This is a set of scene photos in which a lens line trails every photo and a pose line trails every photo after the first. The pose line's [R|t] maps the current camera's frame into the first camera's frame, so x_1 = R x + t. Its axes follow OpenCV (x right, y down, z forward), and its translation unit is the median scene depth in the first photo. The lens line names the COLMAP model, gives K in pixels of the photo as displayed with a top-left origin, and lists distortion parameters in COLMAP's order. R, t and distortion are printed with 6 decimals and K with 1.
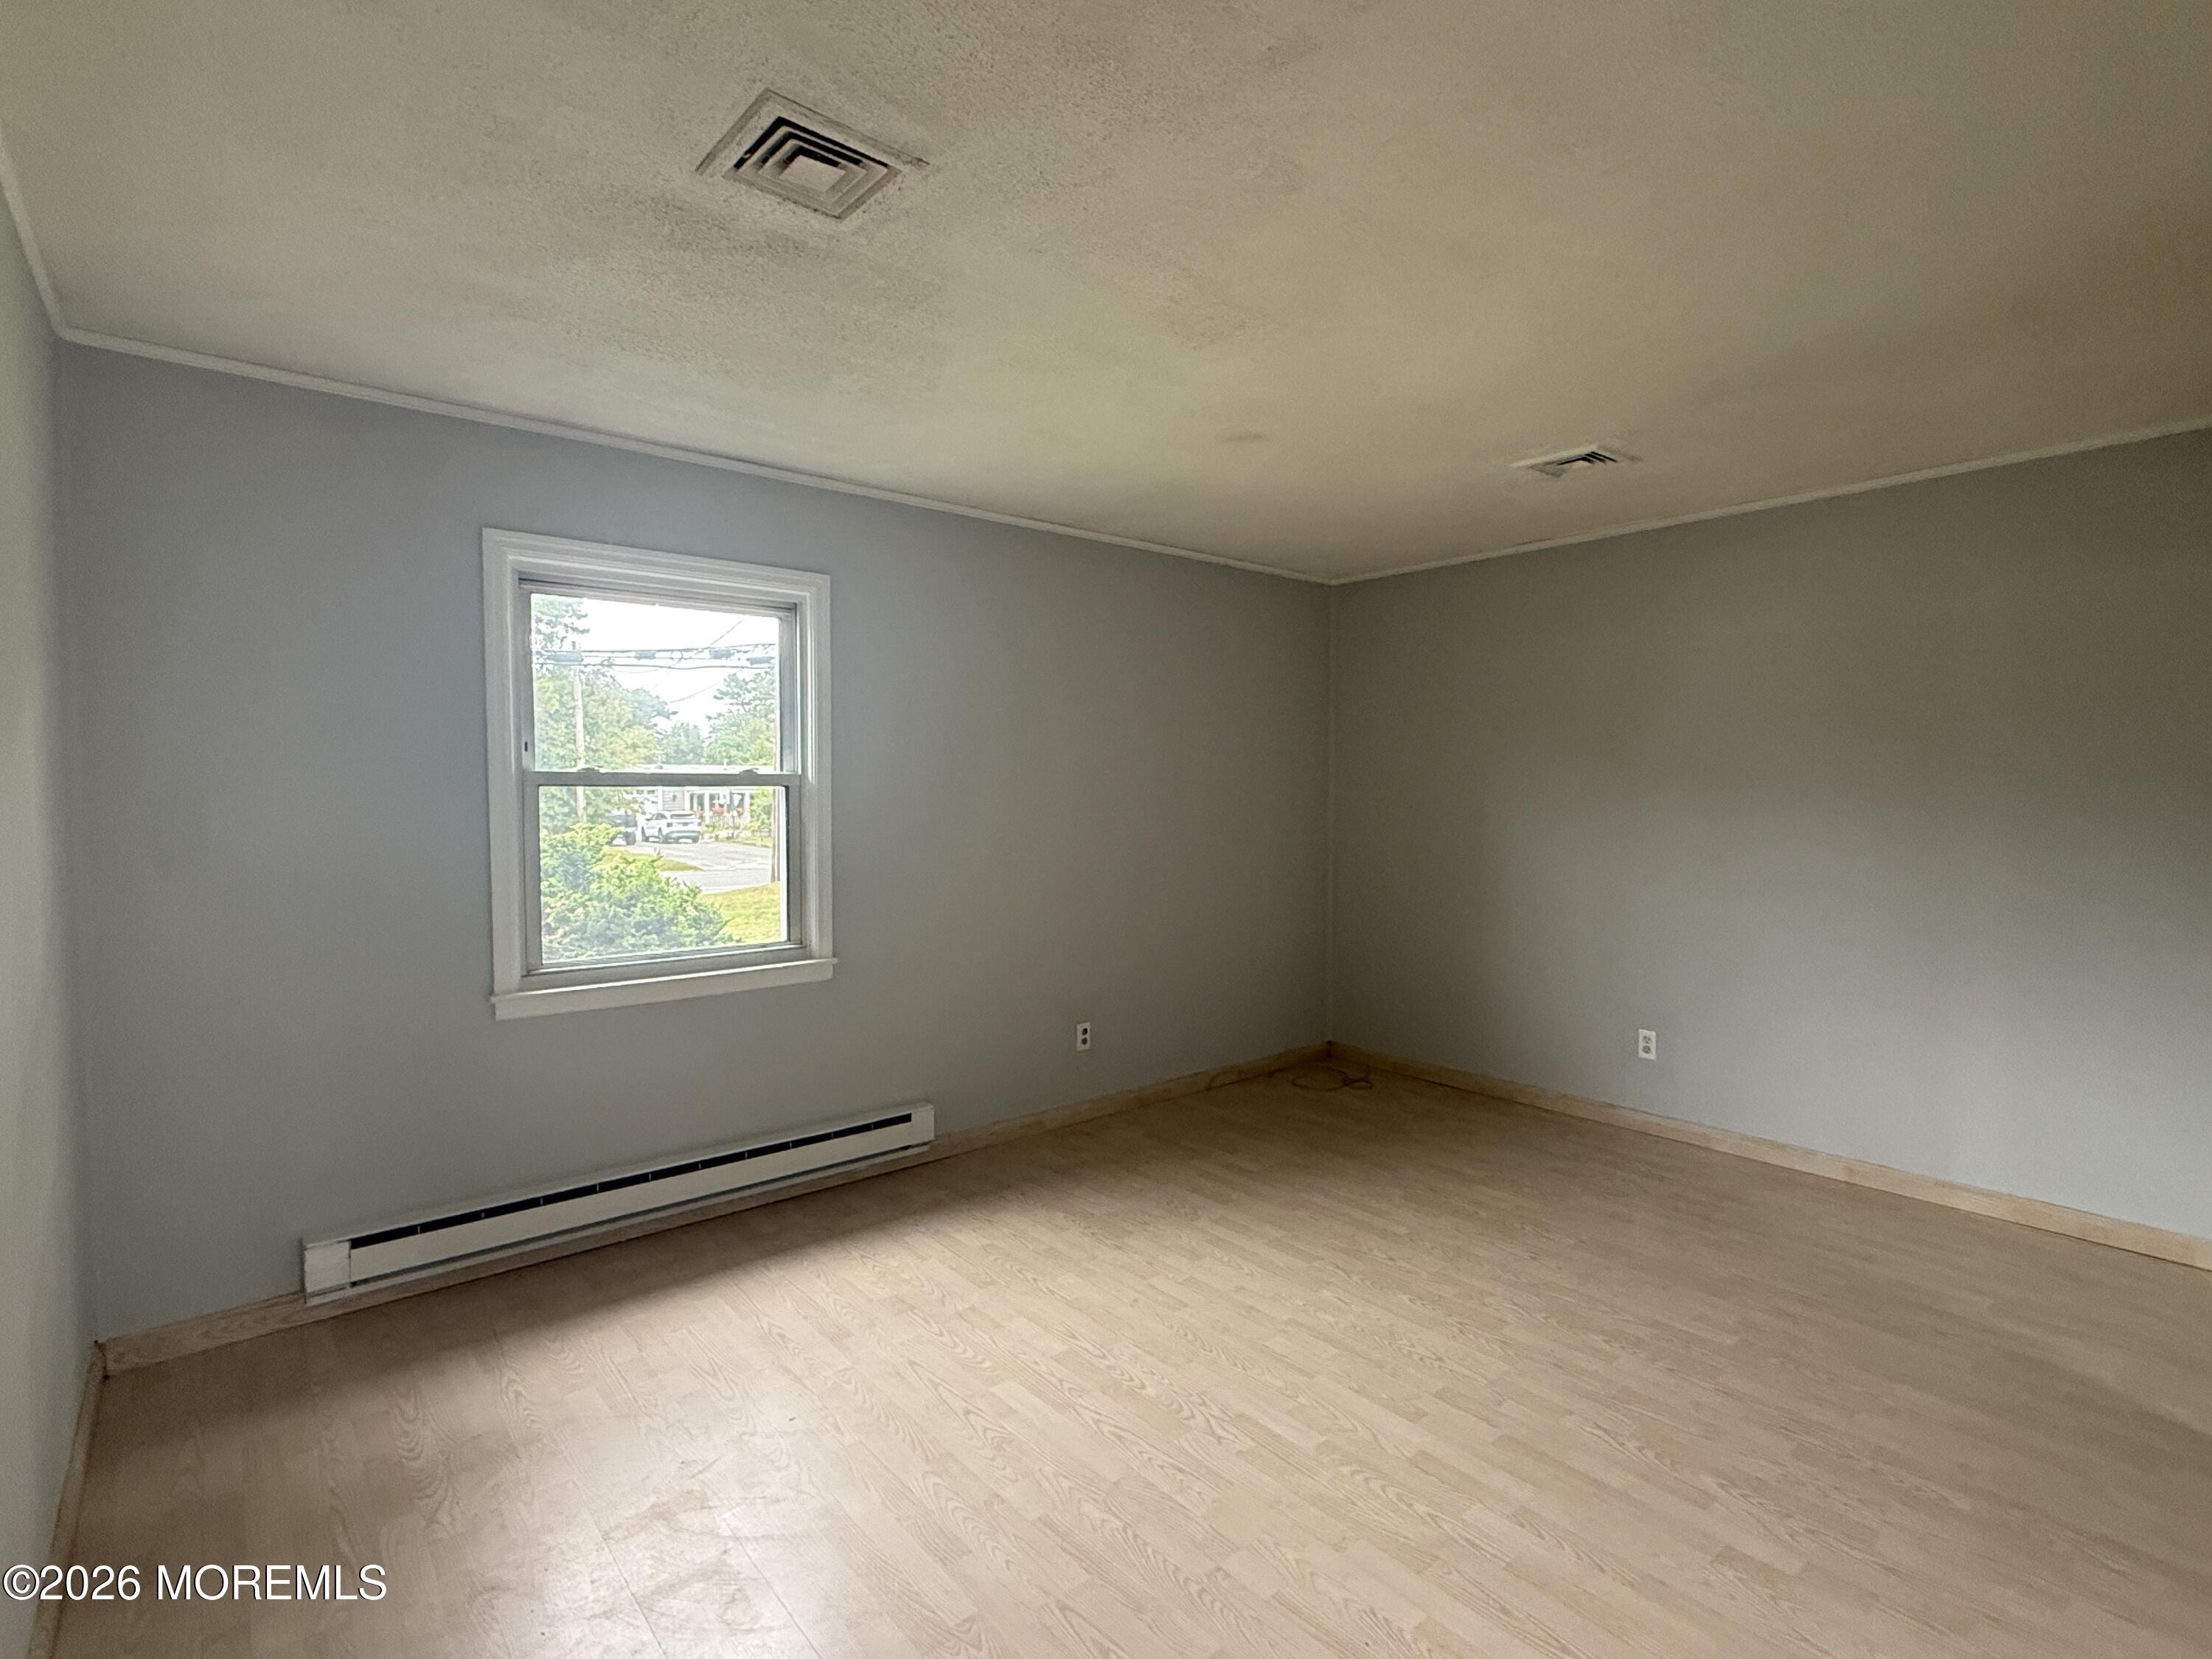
lens RADIAL K [[1054.7, 0, 1106.0], [0, 1054.7, 829.5], [0, 0, 1]] dist [-0.000227, -0.022070]
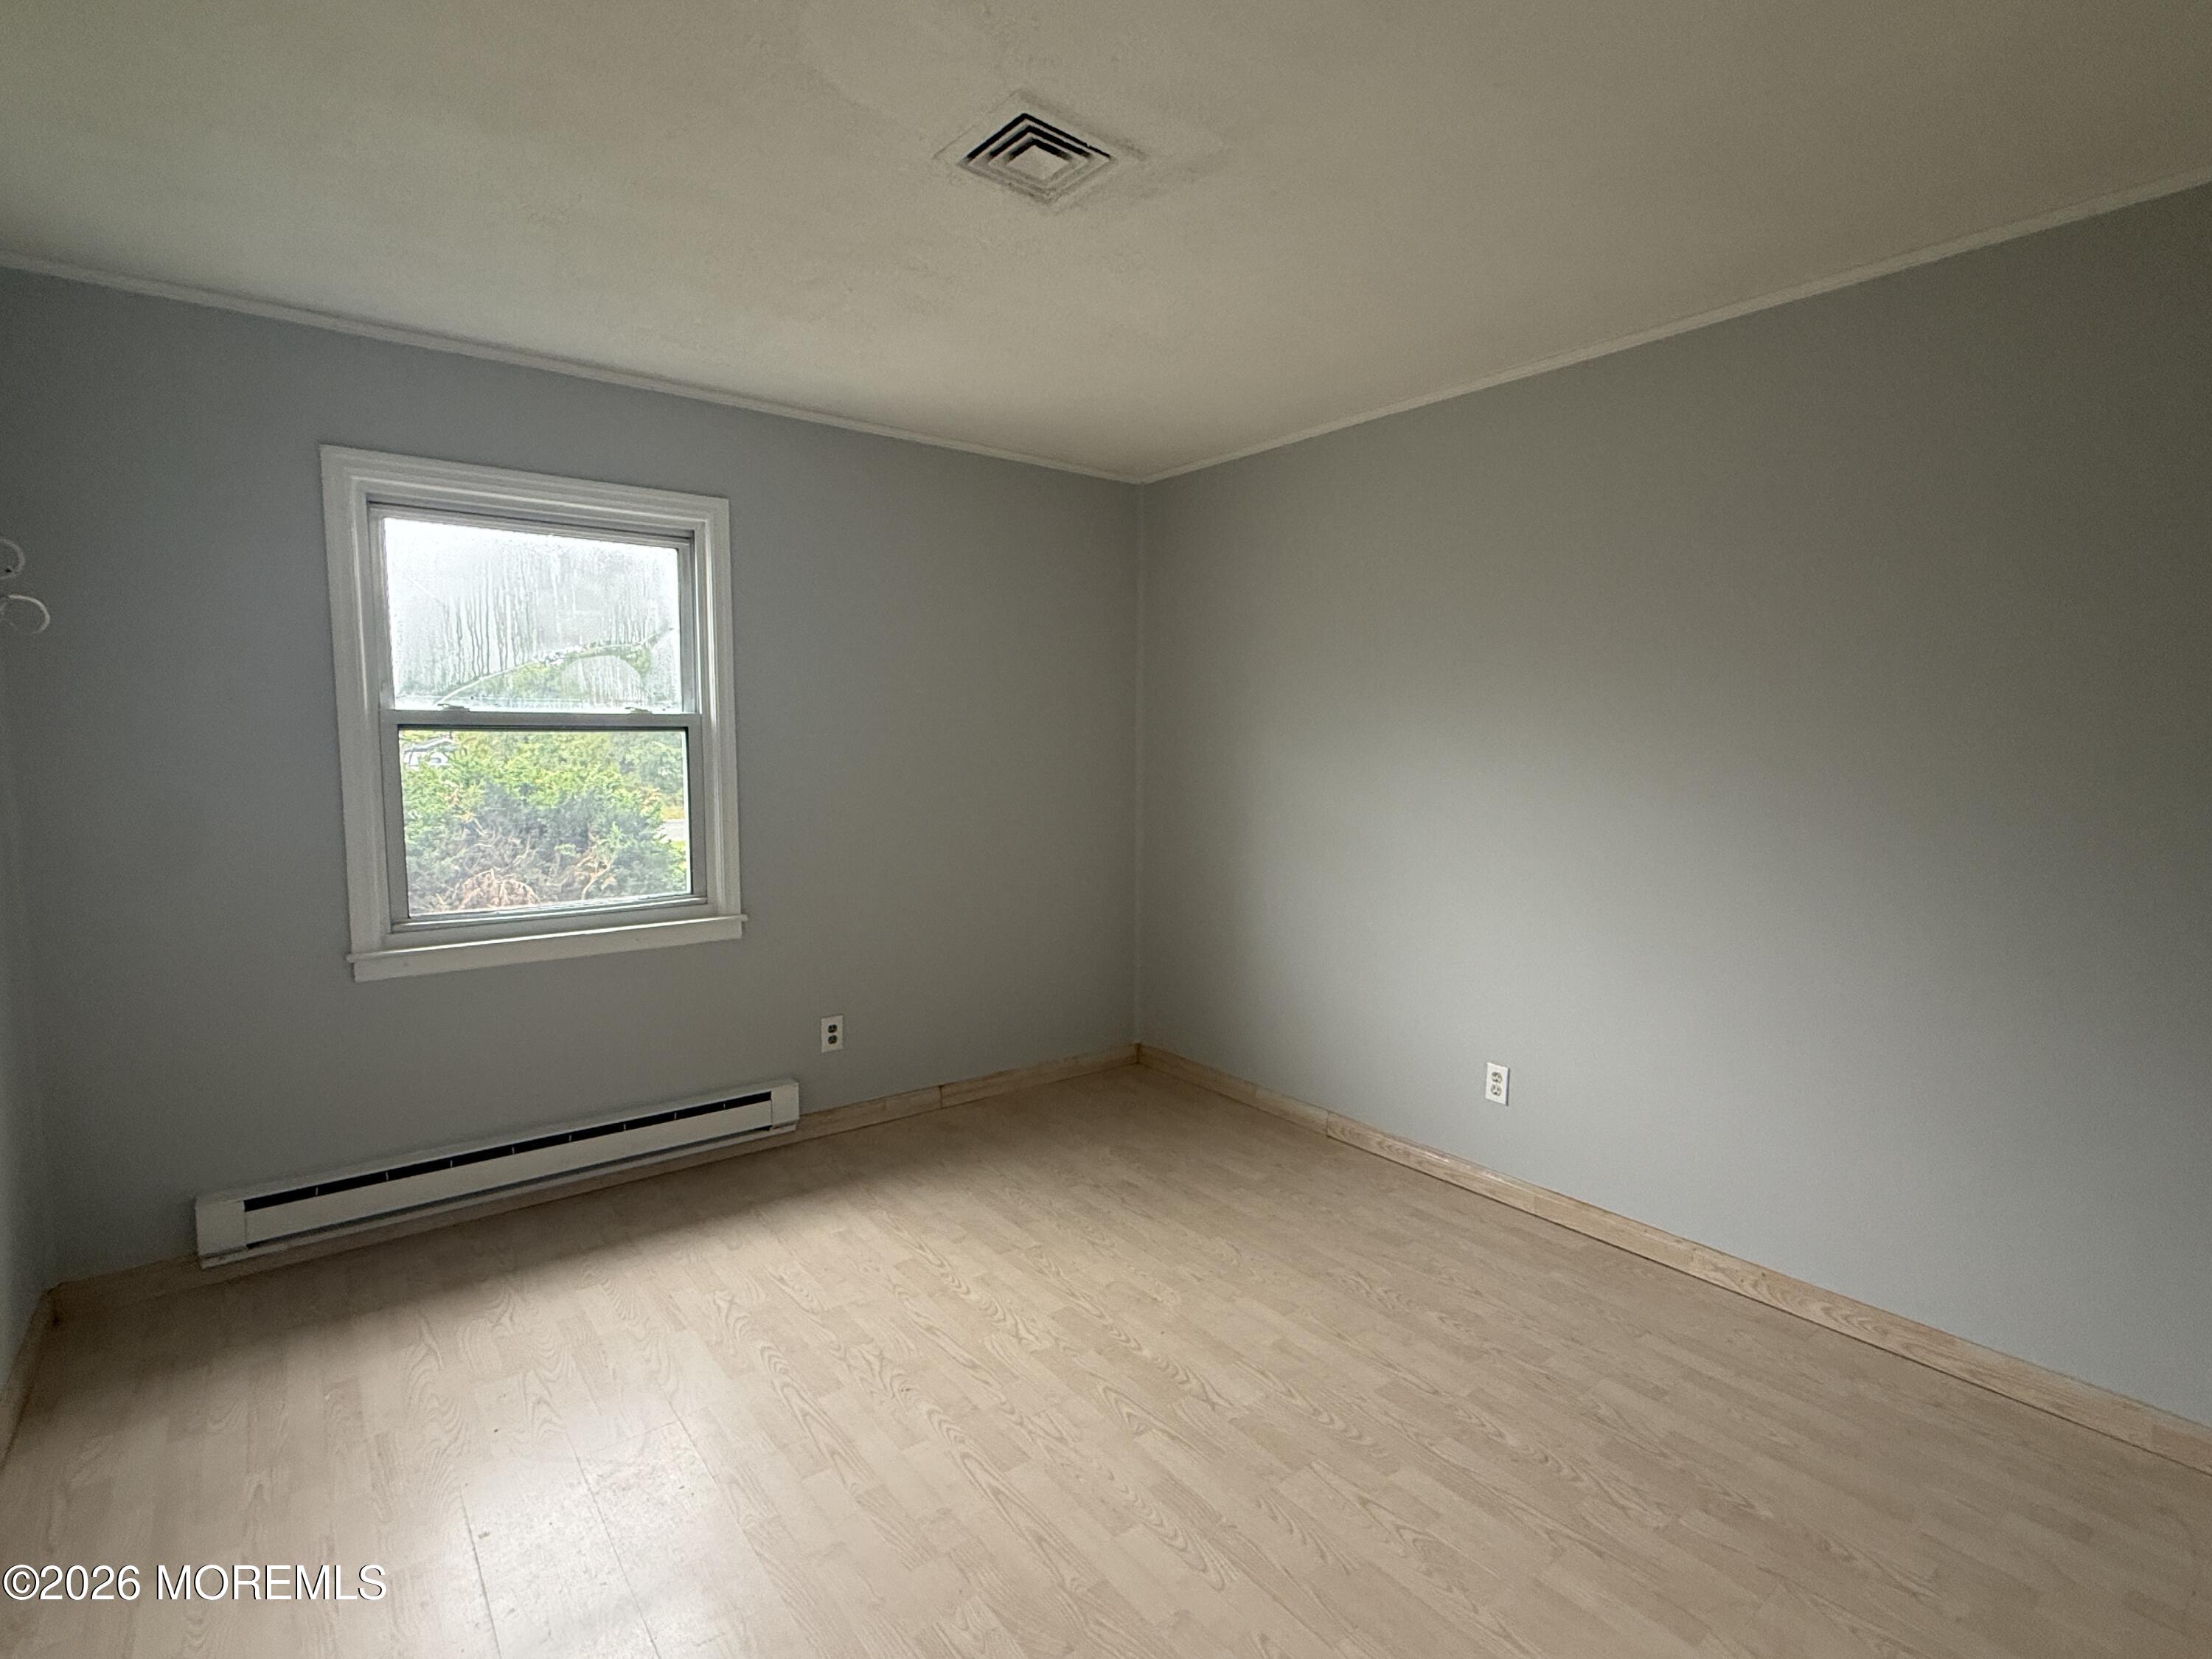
lens RADIAL K [[1046.5, 0, 1139.2], [0, 1046.5, 825.9], [0, 0, 1]] dist [-0.033433, 0.000033]
pose [[0.999905, 0.008133, -0.011106, 0.118979], [-0.007586, 0.998800, 0.048381, -0.004799], [0.011486, -0.048292, 0.998767, 0.099537]]
